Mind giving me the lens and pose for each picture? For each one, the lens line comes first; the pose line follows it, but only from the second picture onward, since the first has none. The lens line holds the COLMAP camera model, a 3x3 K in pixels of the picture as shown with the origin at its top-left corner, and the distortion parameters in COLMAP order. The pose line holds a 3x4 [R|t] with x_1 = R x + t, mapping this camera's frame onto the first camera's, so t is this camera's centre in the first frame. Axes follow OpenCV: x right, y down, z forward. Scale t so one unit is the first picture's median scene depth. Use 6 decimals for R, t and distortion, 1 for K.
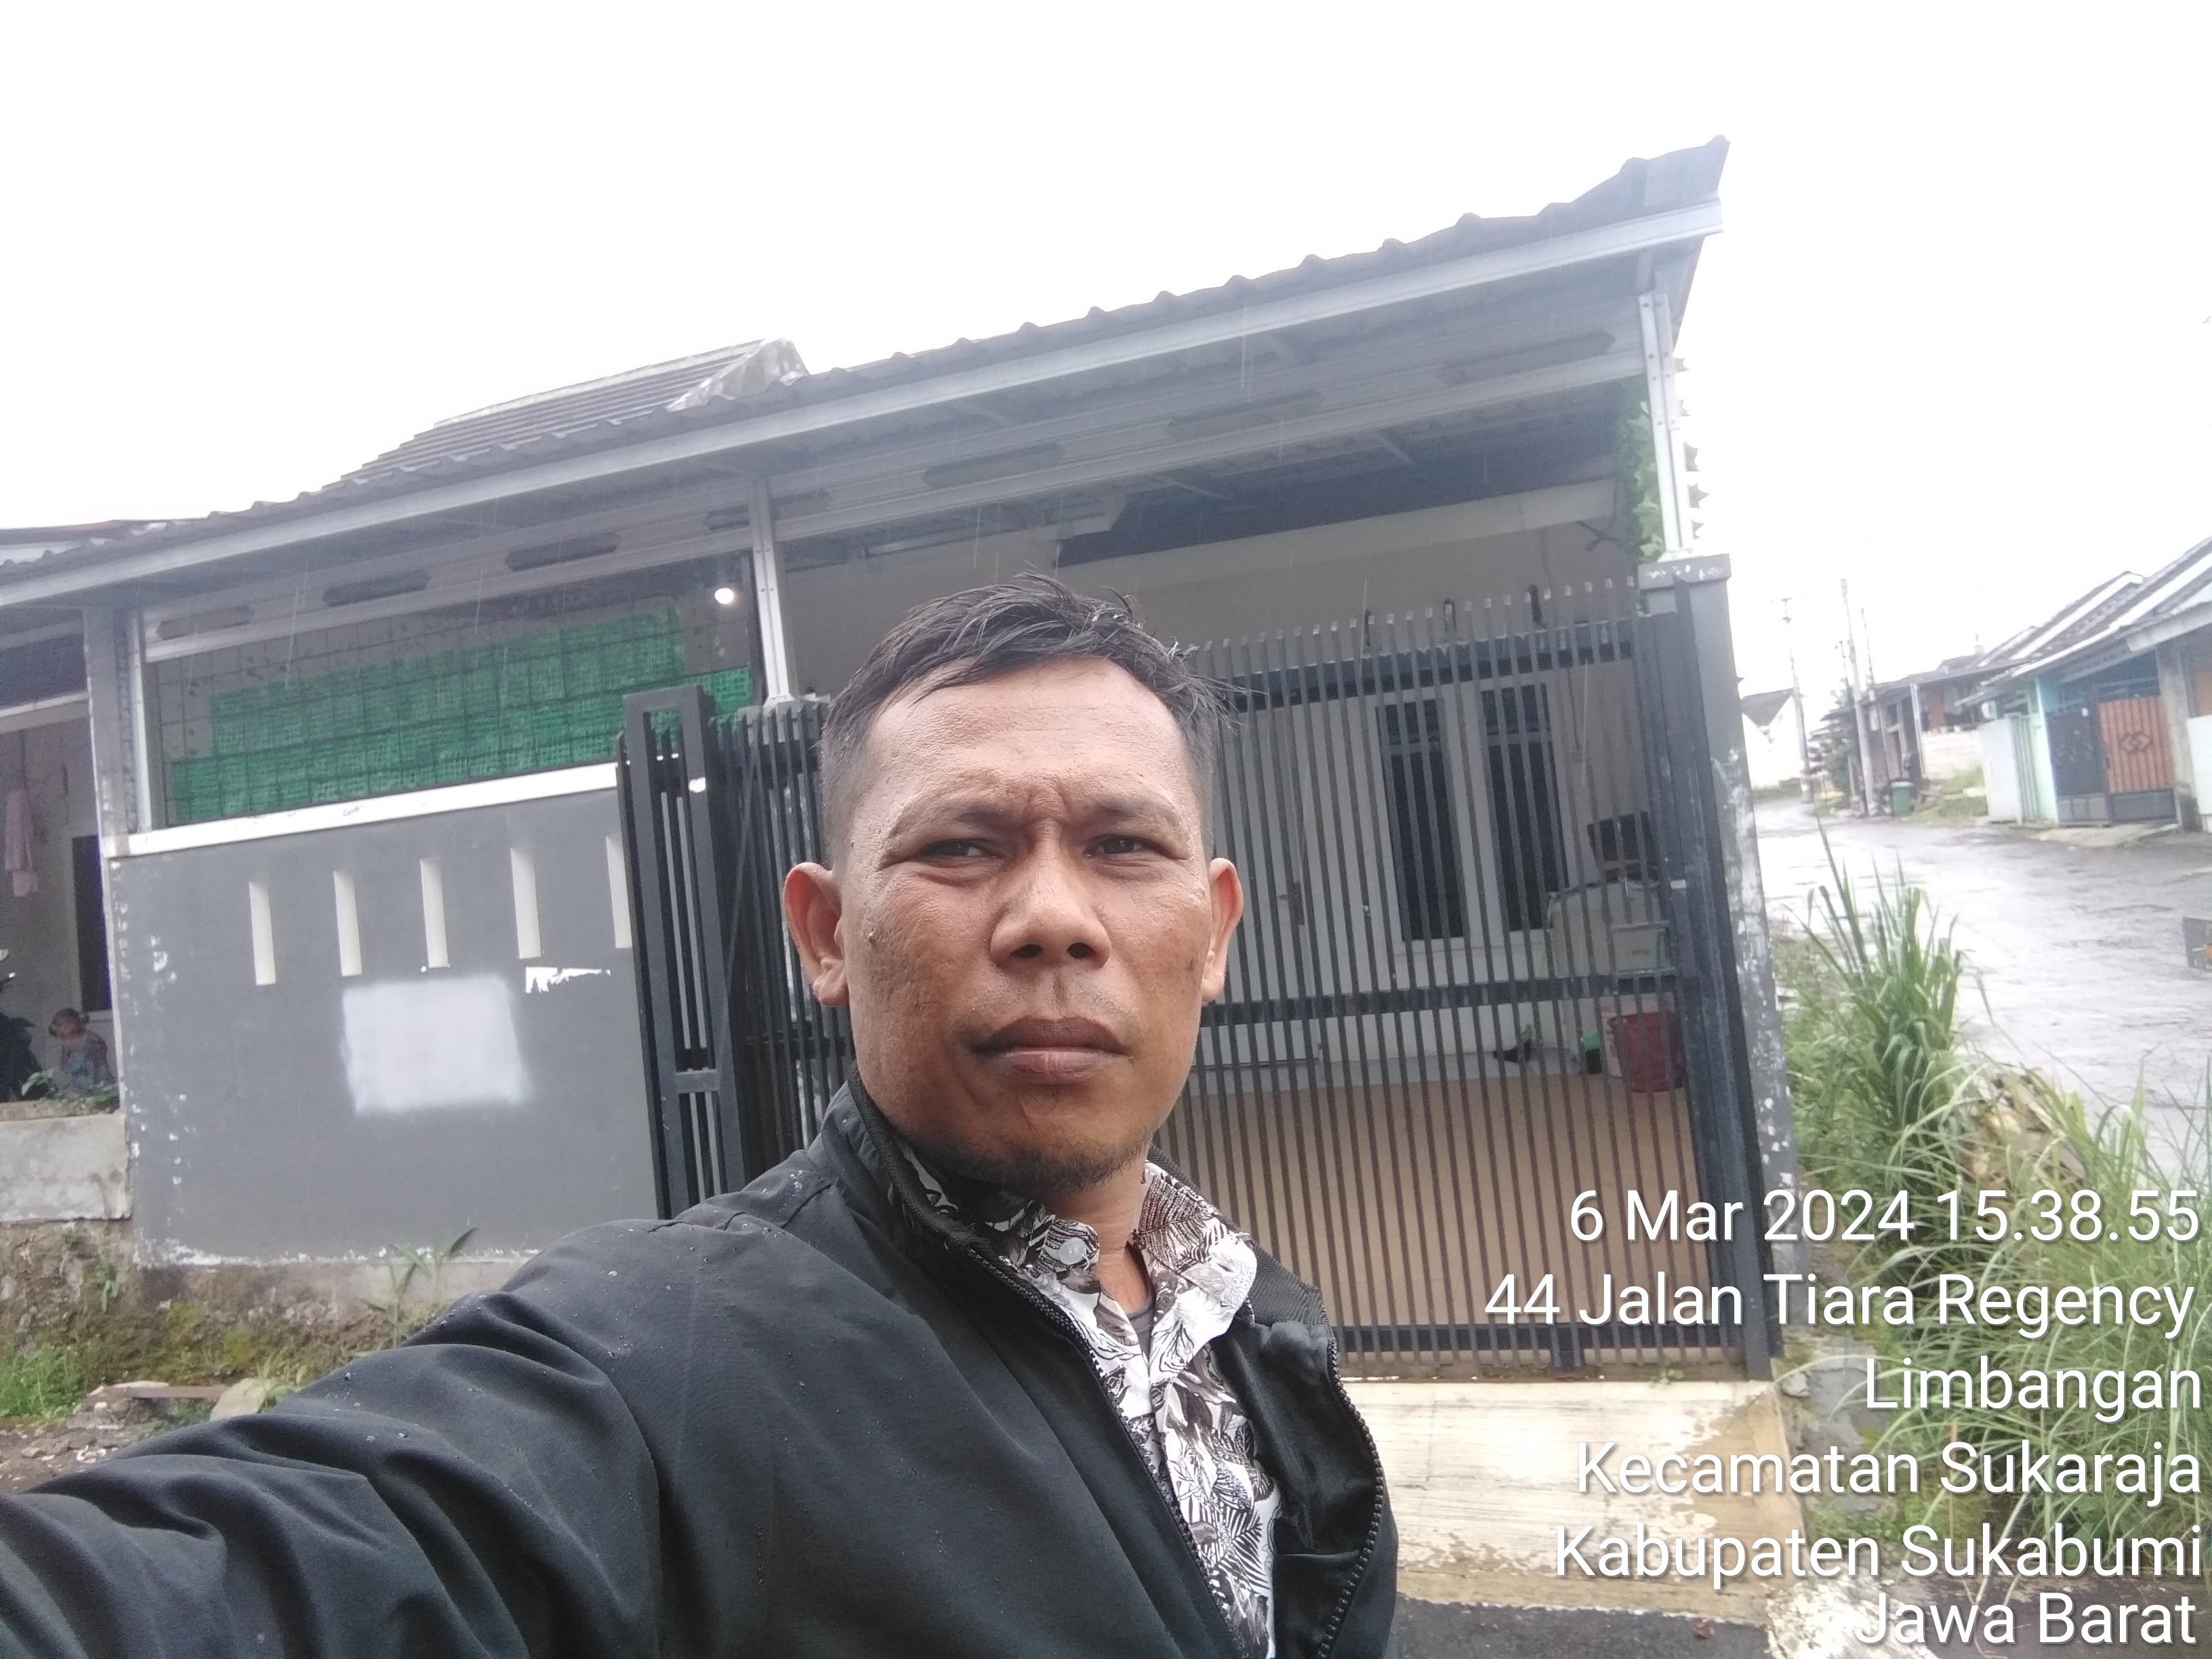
lens RADIAL K [[1549.8, 0, 1106.0], [0, 1549.8, 829.5], [0, 0, 1]] dist [-0.016810, -0.006945]
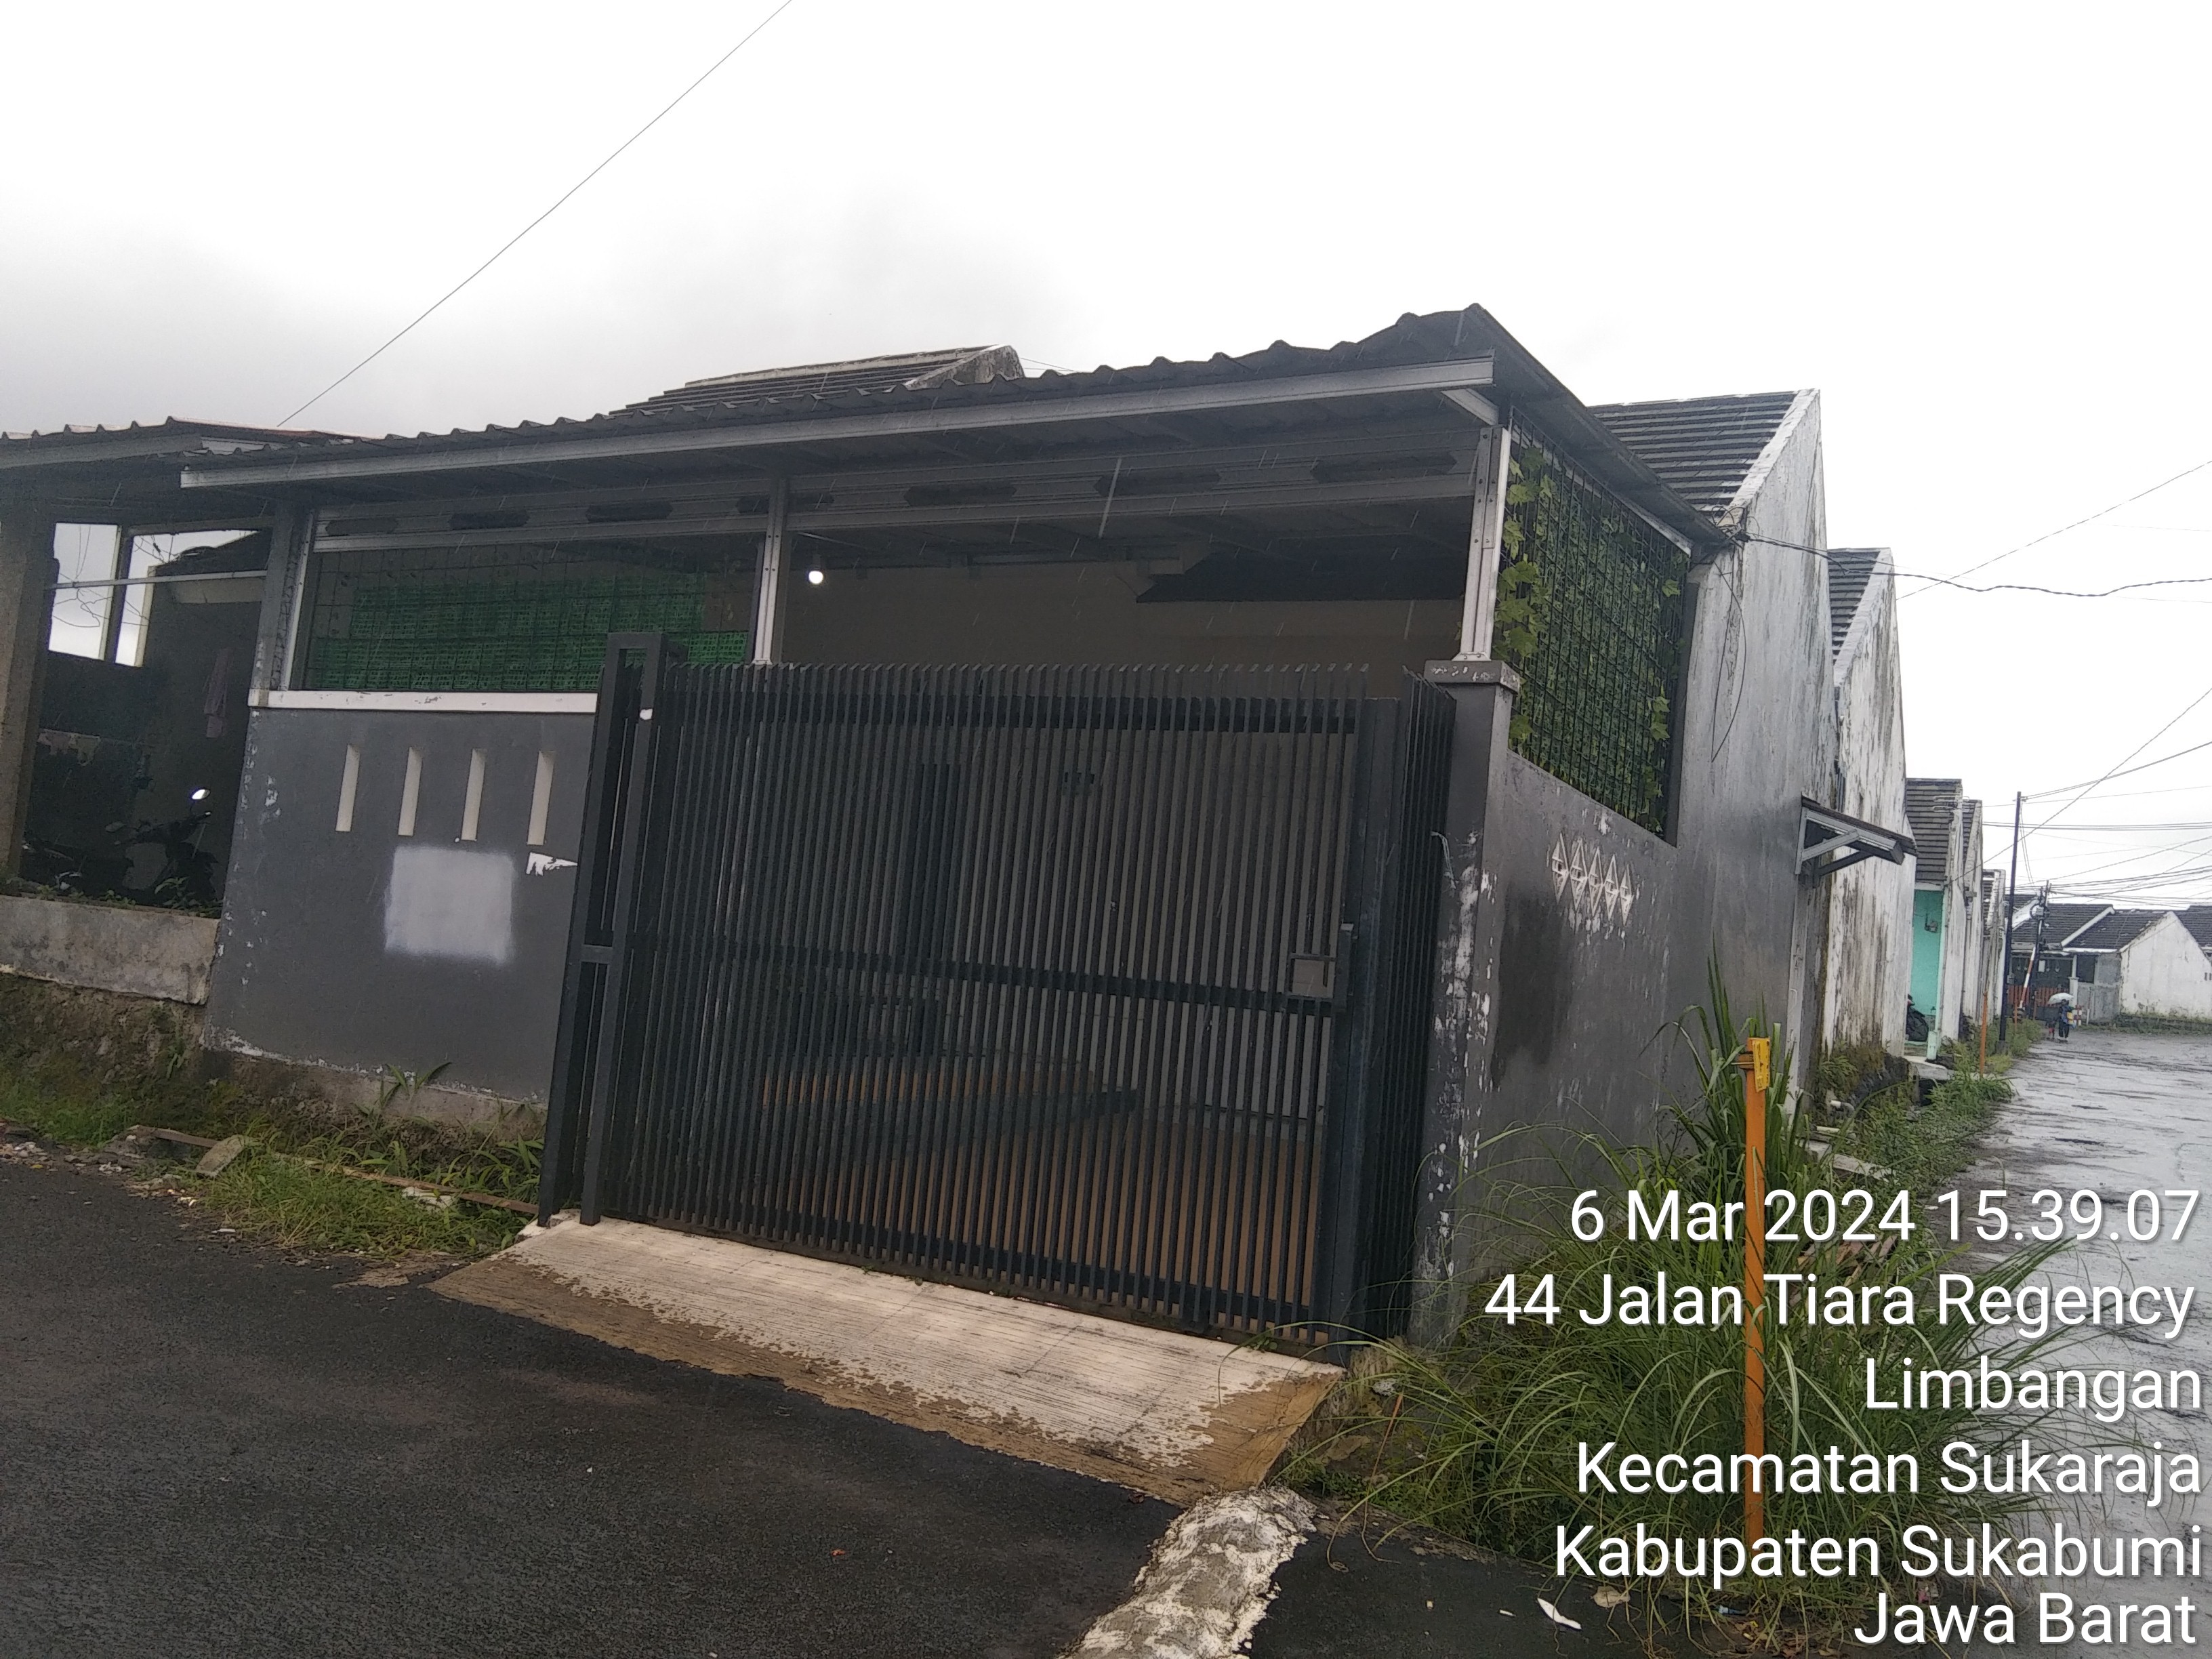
lens RADIAL K [[1729.8, 0, 1106.0], [0, 1729.8, 829.5], [0, 0, 1]] dist [0.014078, 0.001263]
pose [[0.964592, 0.180612, -0.192201, 0.277319], [-0.188098, 0.981919, -0.021290, 0.016506], [0.184881, 0.056689, 0.981125, -0.202686]]
